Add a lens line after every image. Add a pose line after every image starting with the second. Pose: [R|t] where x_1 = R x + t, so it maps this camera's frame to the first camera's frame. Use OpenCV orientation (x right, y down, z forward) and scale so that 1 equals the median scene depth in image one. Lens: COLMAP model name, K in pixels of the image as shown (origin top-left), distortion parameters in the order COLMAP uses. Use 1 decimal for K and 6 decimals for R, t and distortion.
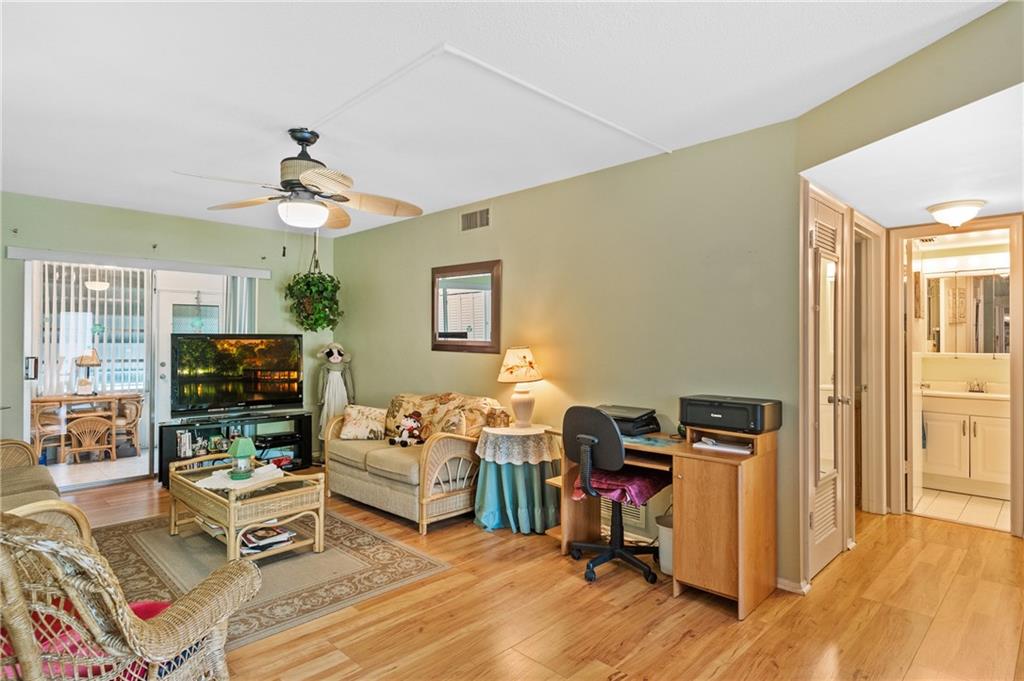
lens RADIAL K [[560.6, 0, 513.7], [0, 560.6, 338.5], [0, 0, 1]] dist [0.032536, -0.021549]
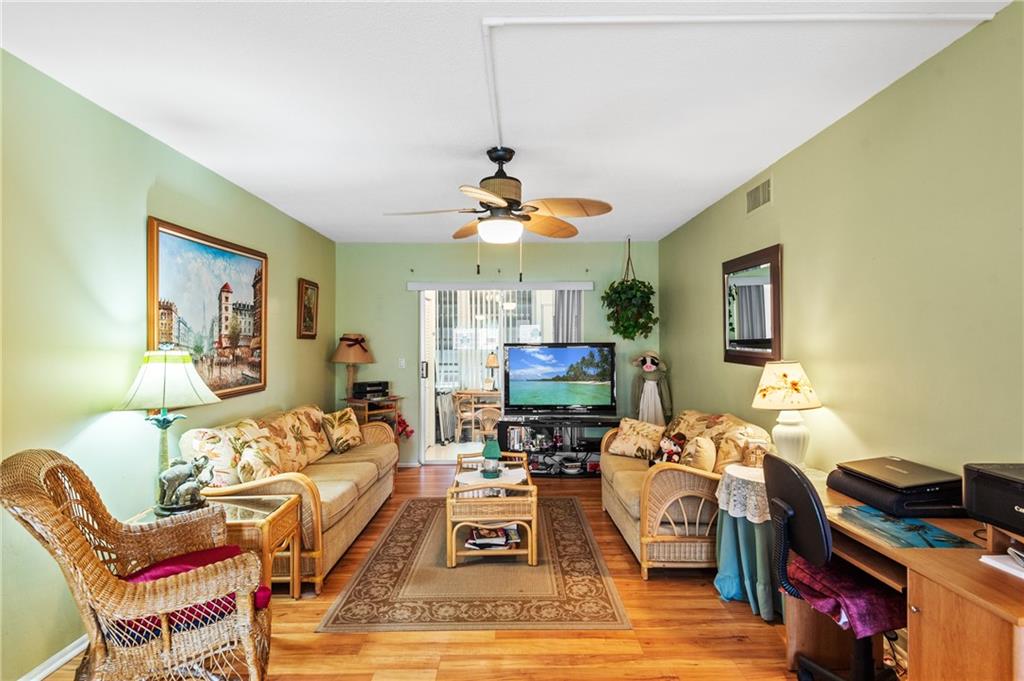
lens RADIAL K [[560.6, 0, 510.3], [0, 560.6, 337.4], [0, 0, 1]] dist [0.032536, -0.021549]
pose [[0.704563, -0.013175, -0.709519, 0.280976], [0.009238, 0.999913, -0.009395, -0.012184], [0.709582, 0.000065, 0.704623, 0.225264]]
